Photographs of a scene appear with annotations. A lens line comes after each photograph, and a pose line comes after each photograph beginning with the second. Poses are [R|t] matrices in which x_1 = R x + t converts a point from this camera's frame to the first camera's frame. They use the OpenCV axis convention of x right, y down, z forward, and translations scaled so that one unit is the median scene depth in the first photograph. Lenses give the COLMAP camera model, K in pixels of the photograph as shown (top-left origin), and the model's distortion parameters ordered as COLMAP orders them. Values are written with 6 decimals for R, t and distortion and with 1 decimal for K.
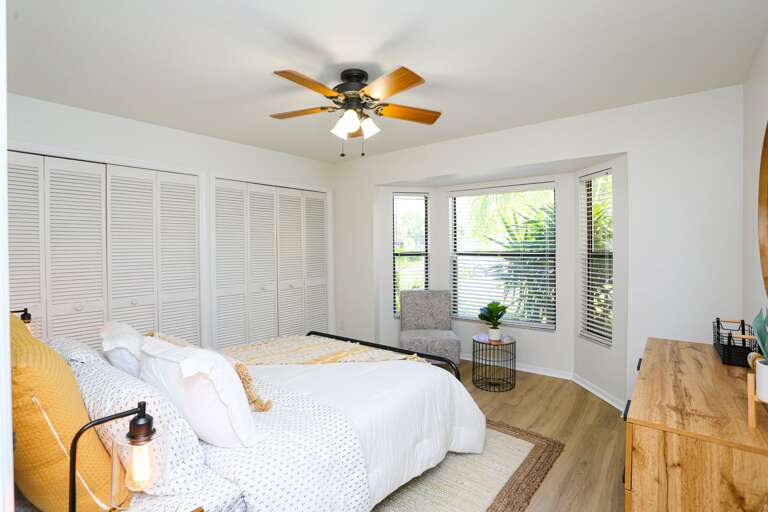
lens RADIAL K [[370.9, 0, 384.0], [0, 370.9, 253.1], [0, 0, 1]] dist [-0.046583, 0.015195]
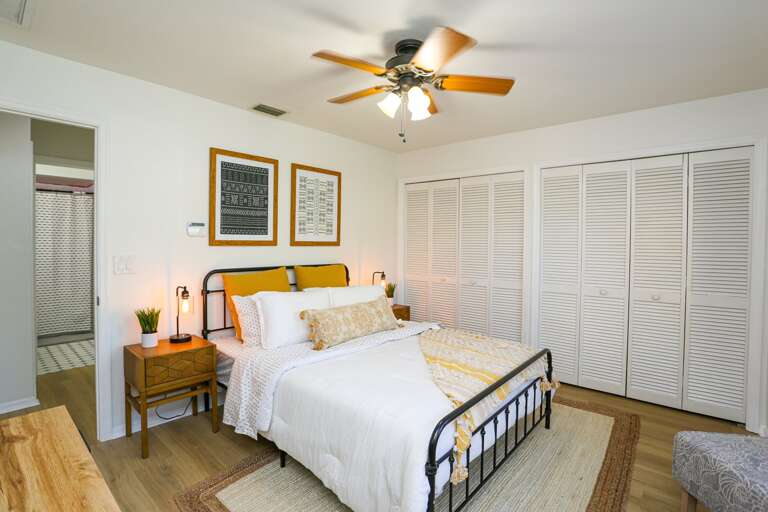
lens RADIAL K [[370.9, 0, 385.6], [0, 370.9, 249.1], [0, 0, 1]] dist [-0.046583, 0.015195]
pose [[-0.041228, 0.026023, -0.998811, 0.555096], [-0.027503, 0.999252, 0.027170, -0.007463], [0.998771, 0.028591, -0.040481, 0.659094]]
